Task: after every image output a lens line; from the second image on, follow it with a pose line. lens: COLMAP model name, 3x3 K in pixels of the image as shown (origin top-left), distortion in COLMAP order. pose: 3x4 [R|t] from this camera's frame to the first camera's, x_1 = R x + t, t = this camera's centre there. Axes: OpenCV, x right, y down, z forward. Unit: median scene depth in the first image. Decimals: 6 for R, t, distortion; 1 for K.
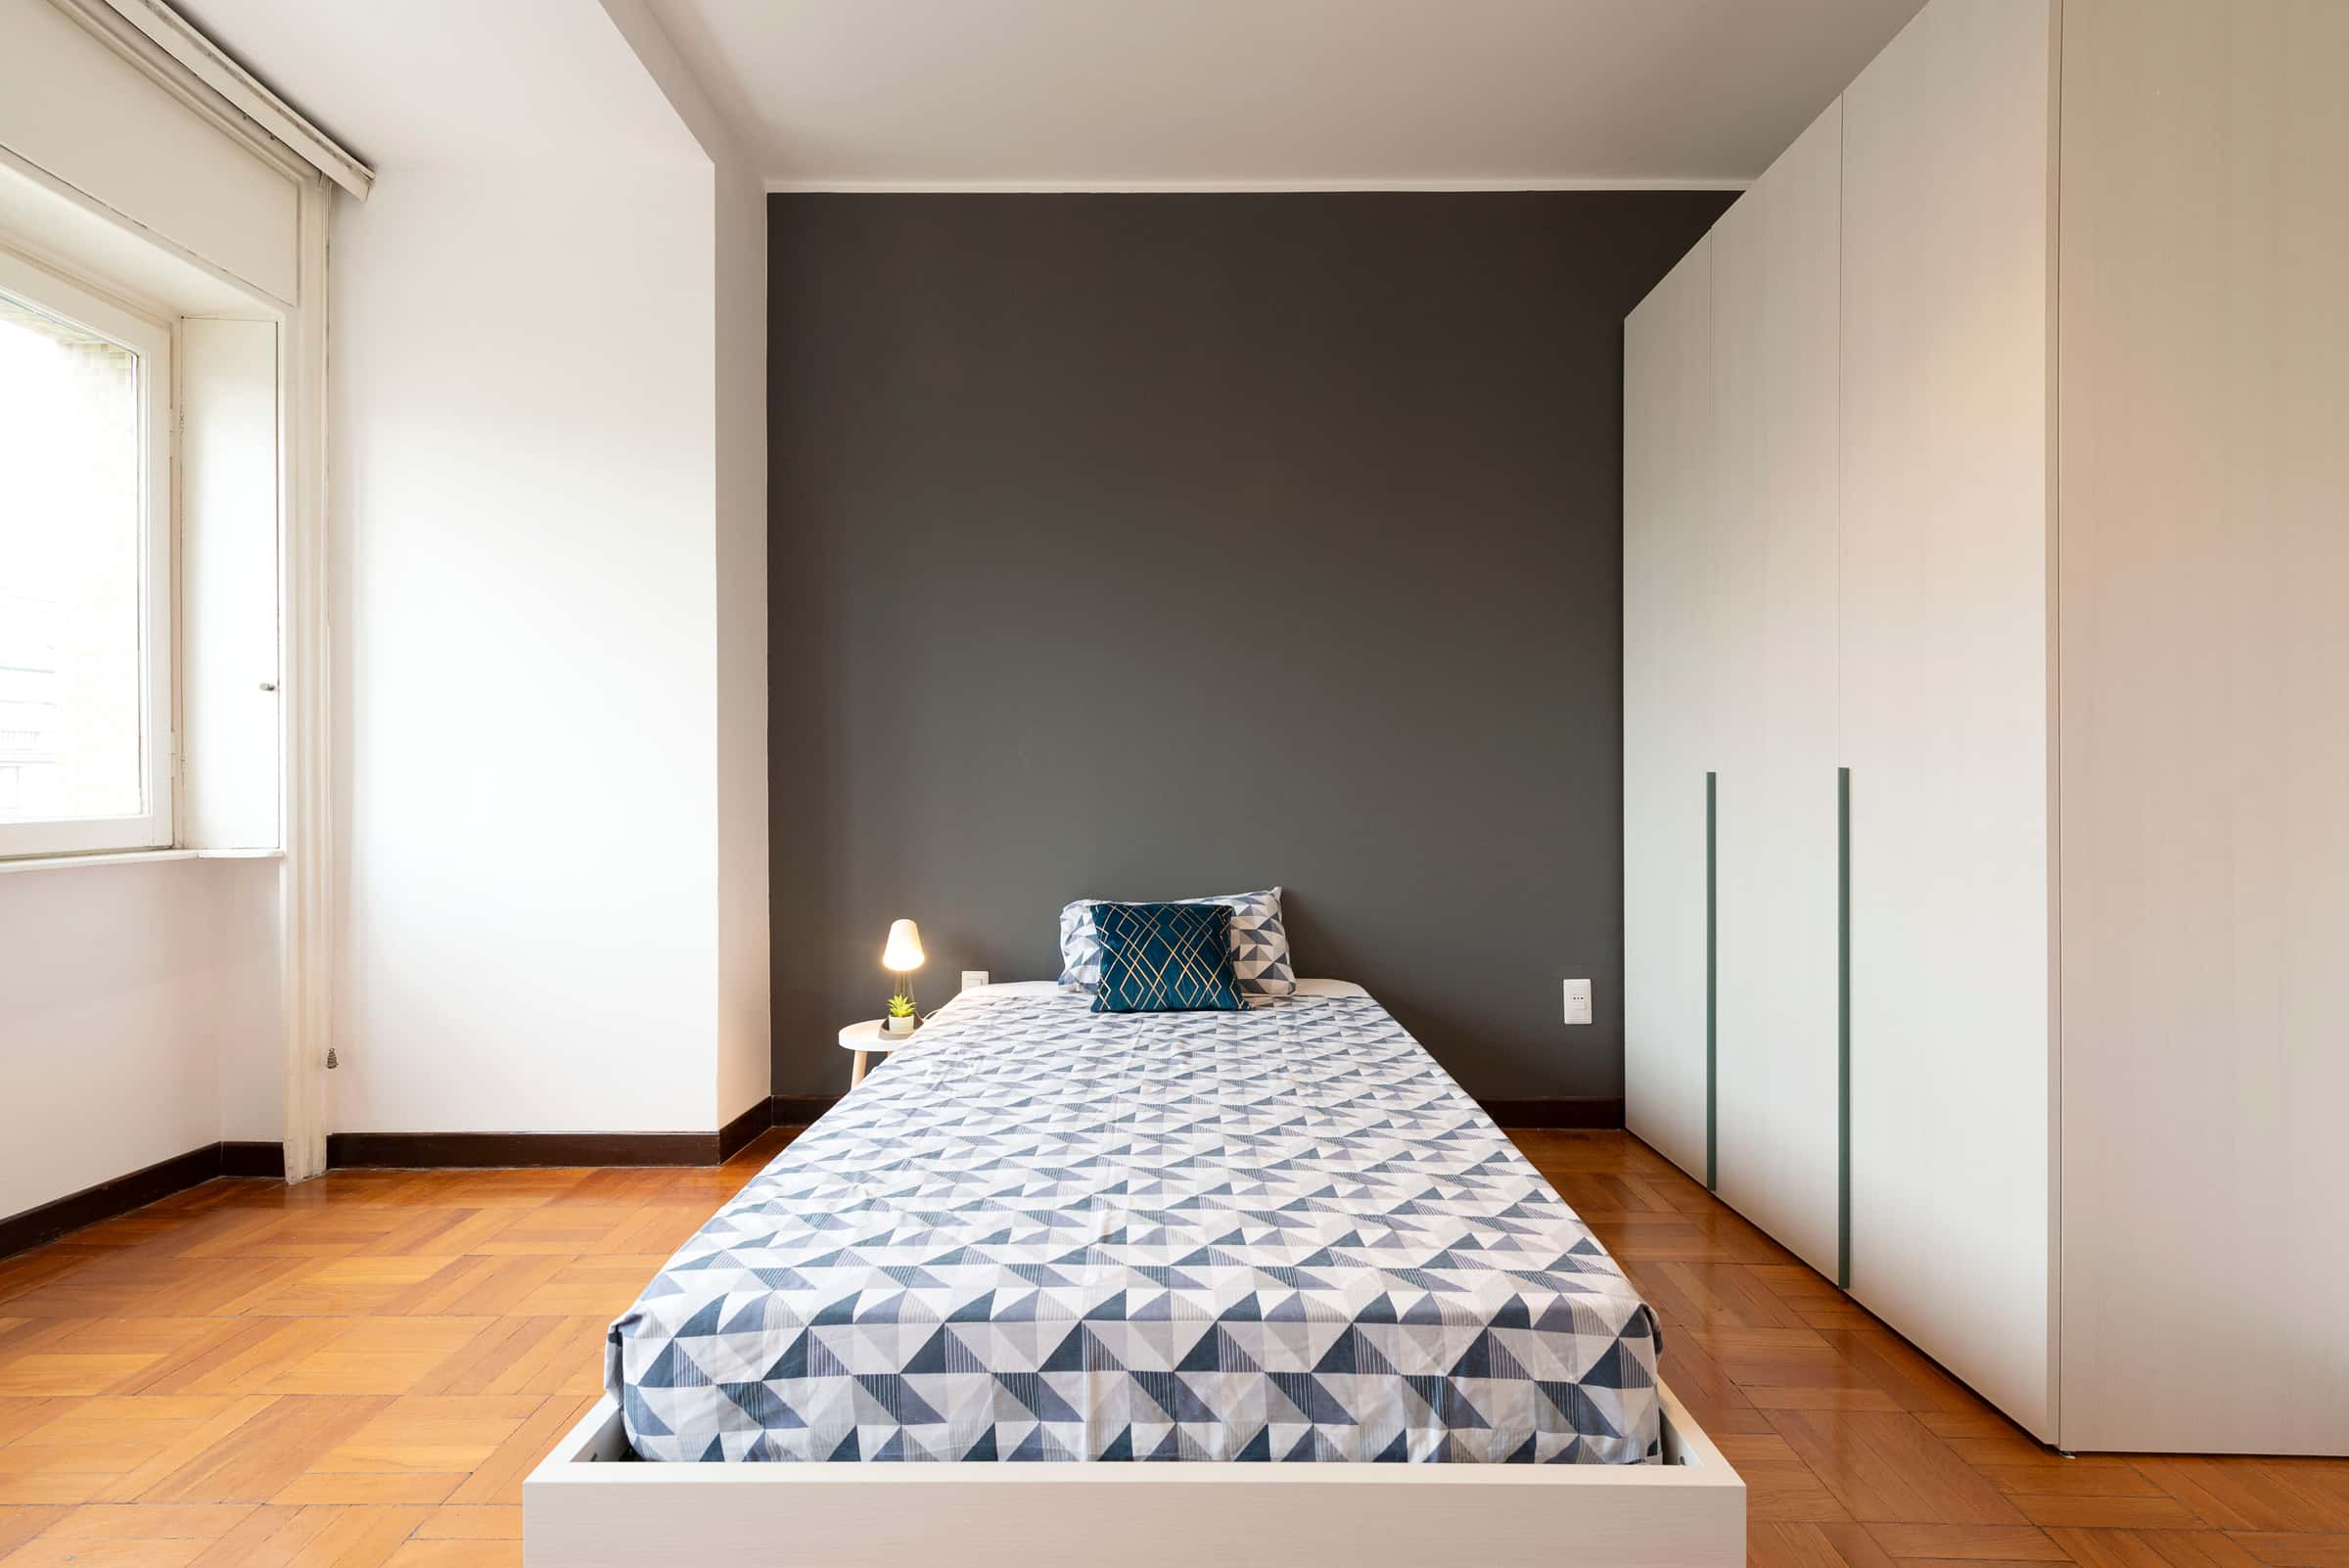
lens RADIAL K [[978.1, 0, 1178.6], [0, 978.1, 789.2], [0, 0, 1]] dist [0.014682, -0.000002]
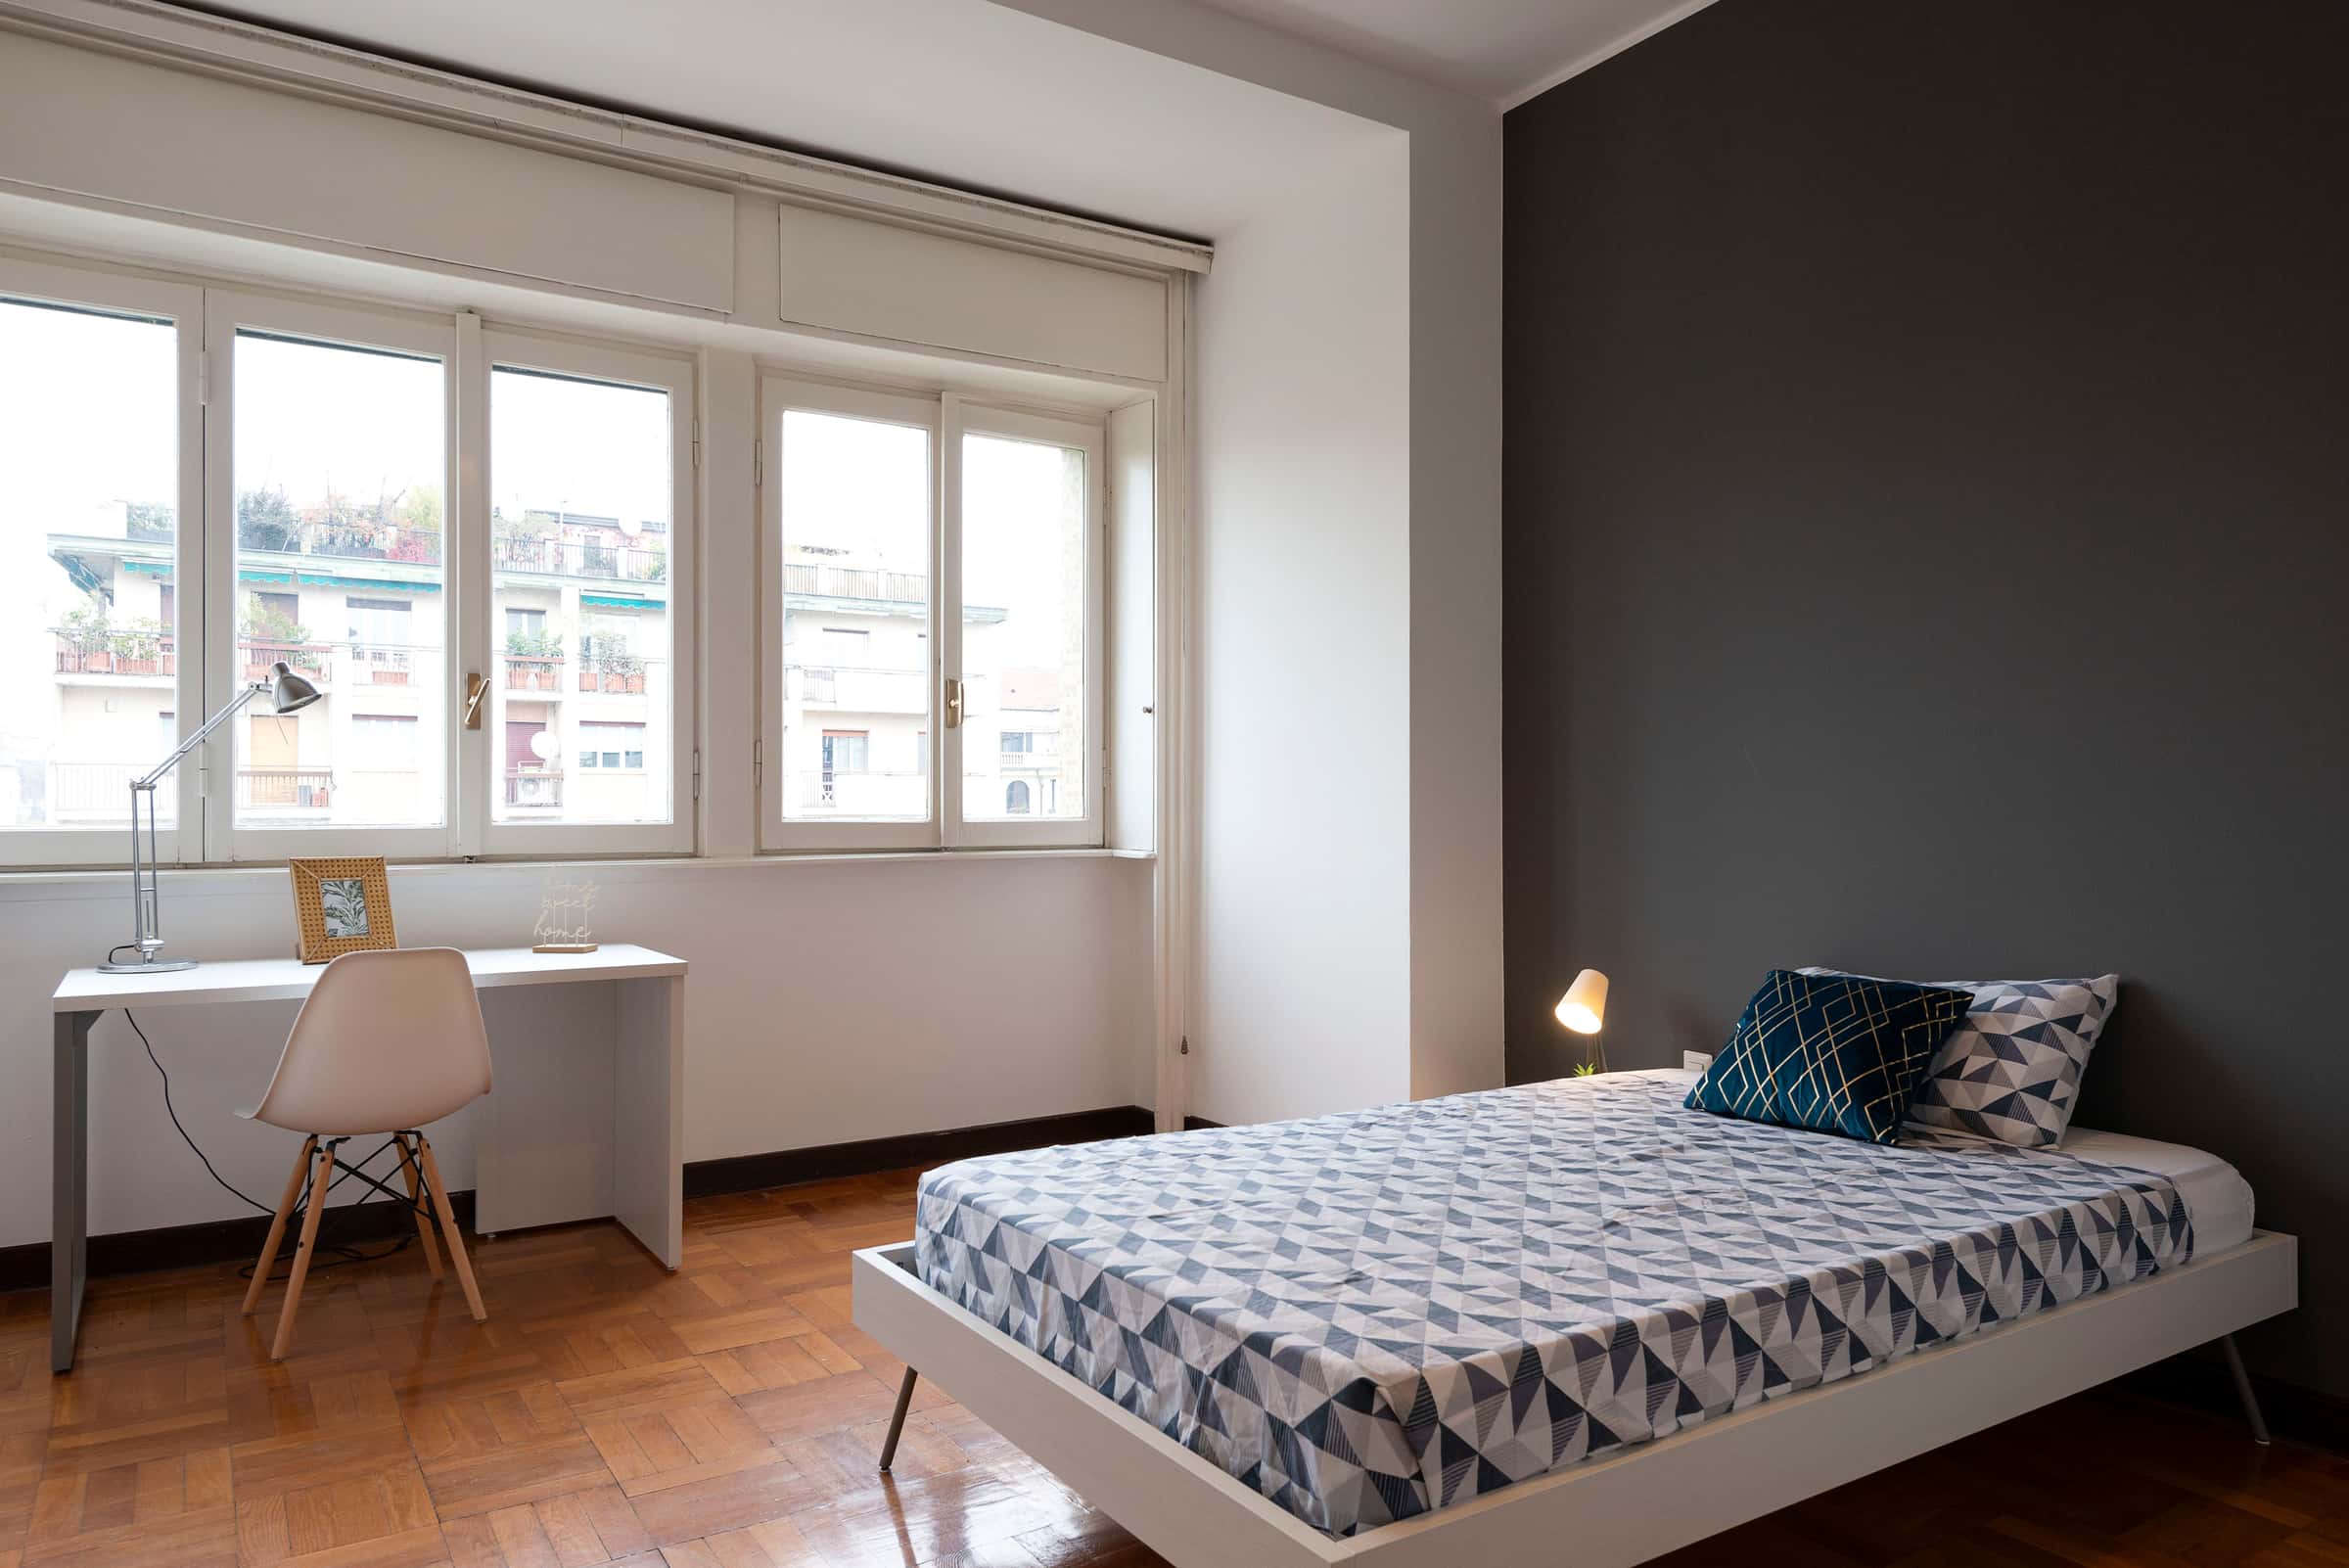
lens RADIAL K [[1567.7, 0, 1187.4], [0, 1567.7, 790.2], [0, 0, 1]] dist [0.013914, -0.004631]
pose [[0.552702, -0.005800, -0.833359, 1.320494], [-0.001981, 0.999964, -0.008273, -0.002770], [0.833377, 0.006223, 0.552670, 0.055524]]
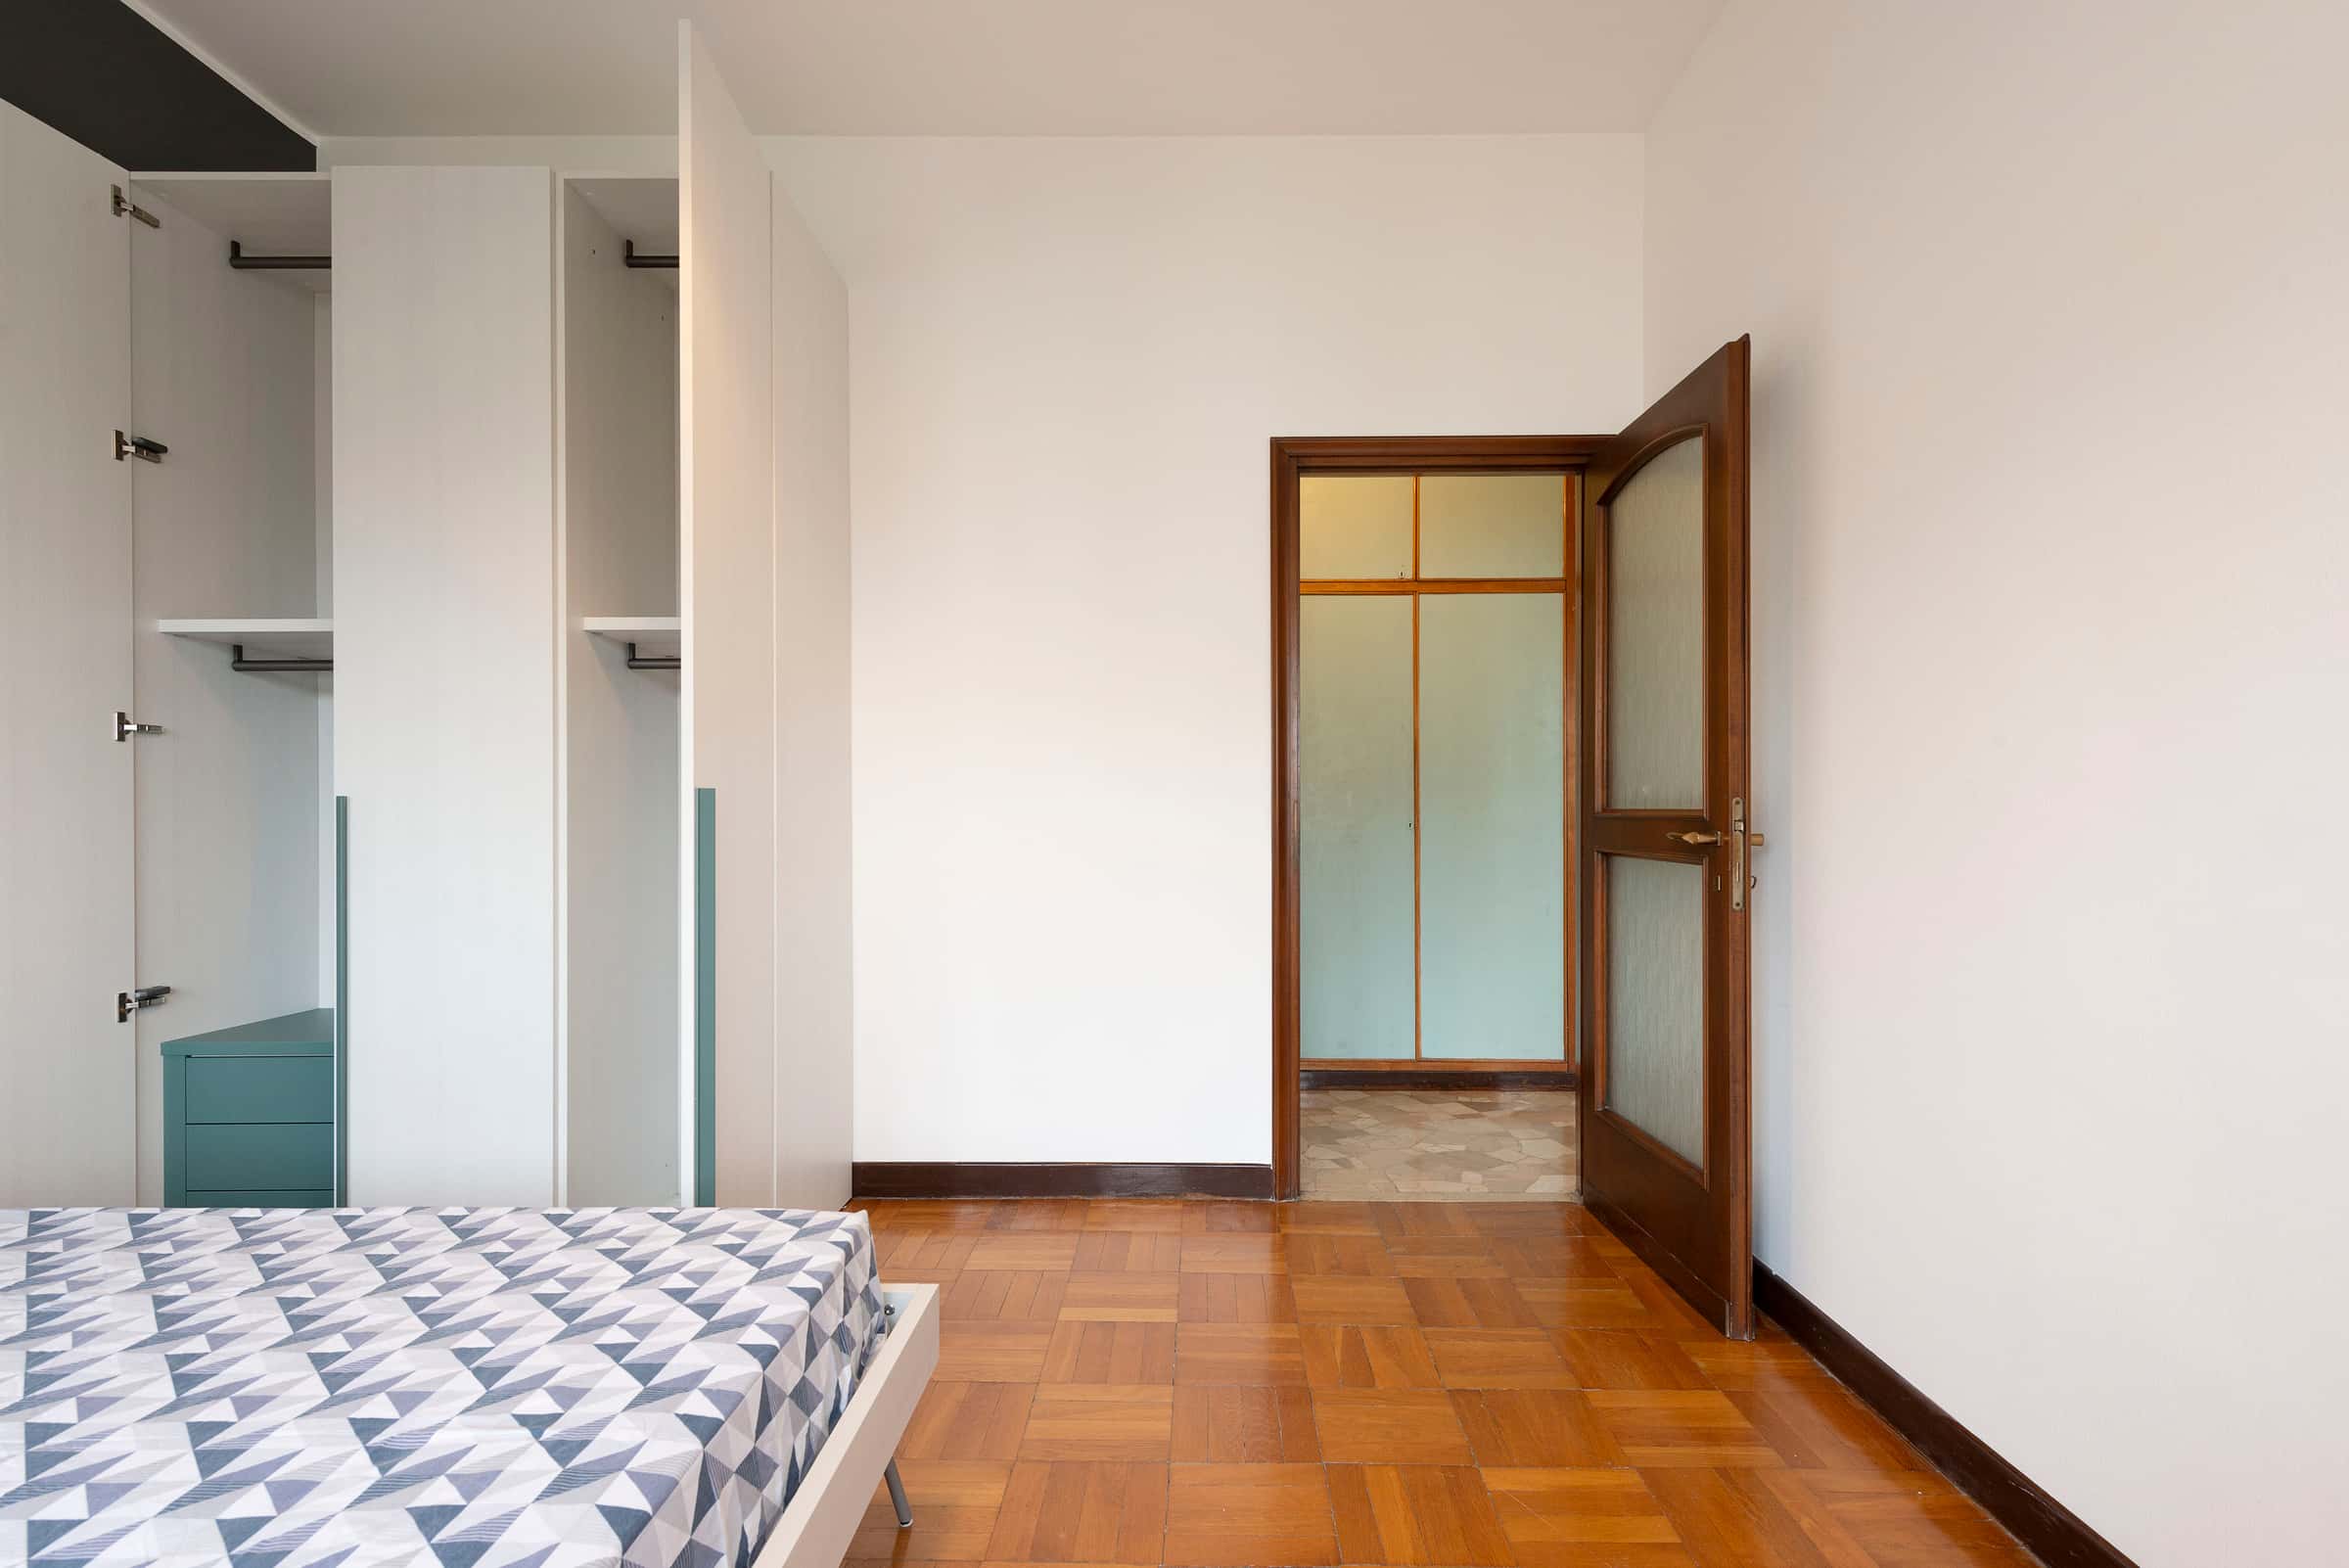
lens RADIAL K [[1168.9, 0, 1172.1], [0, 1168.9, 810.7], [0, 0, 1]] dist [0.018640, -0.010085]
pose [[0.008897, 0.001908, 0.999959, -0.905966], [0.000704, 0.999998, -0.001914, -0.006011], [-0.999960, 0.000721, 0.008896, 0.479774]]
